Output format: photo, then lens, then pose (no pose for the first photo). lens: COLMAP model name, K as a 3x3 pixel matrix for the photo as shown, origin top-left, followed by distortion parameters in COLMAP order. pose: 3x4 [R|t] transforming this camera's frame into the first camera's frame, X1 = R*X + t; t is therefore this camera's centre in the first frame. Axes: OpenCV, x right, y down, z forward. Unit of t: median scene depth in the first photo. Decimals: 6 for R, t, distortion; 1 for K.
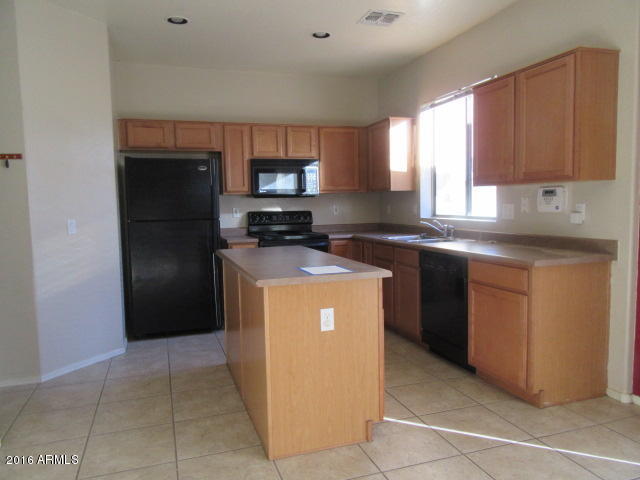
lens RADIAL K [[478.8, 0, 320.0], [0, 478.8, 240.0], [0, 0, 1]] dist [-0.001022, -0.000235]
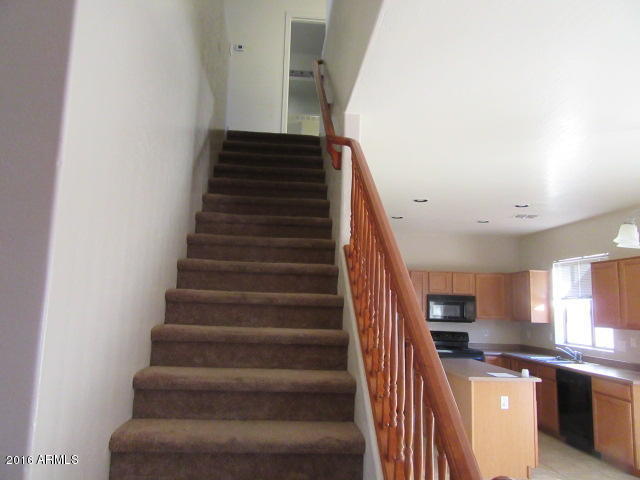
lens RADIAL K [[478.8, 0, 320.0], [0, 478.8, 240.0], [0, 0, 1]] dist [-0.001022, -0.000235]
pose [[0.970632, 0.019744, -0.239757, -0.131827], [-0.070947, 0.975793, -0.206866, -0.006566], [0.229869, 0.217801, 0.948537, -0.562036]]
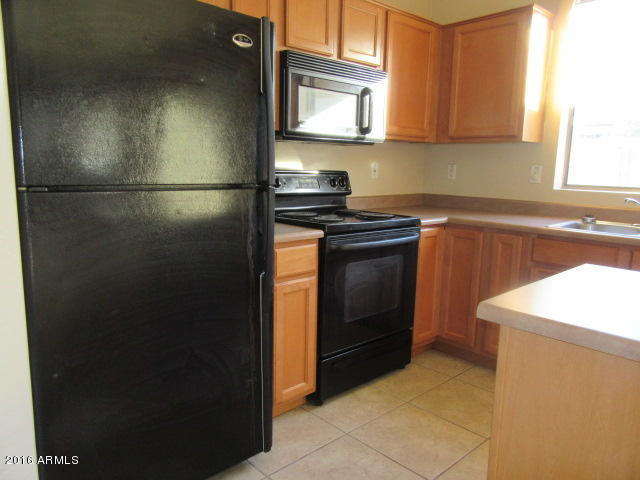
lens RADIAL K [[478.8, 0, 320.0], [0, 478.8, 240.0], [0, 0, 1]] dist [-0.001022, -0.000235]
pose [[0.907216, -0.032254, 0.419426, -0.348547], [-0.009598, 0.995210, 0.097292, -0.043165], [-0.420555, -0.092291, 0.902561, 0.639137]]
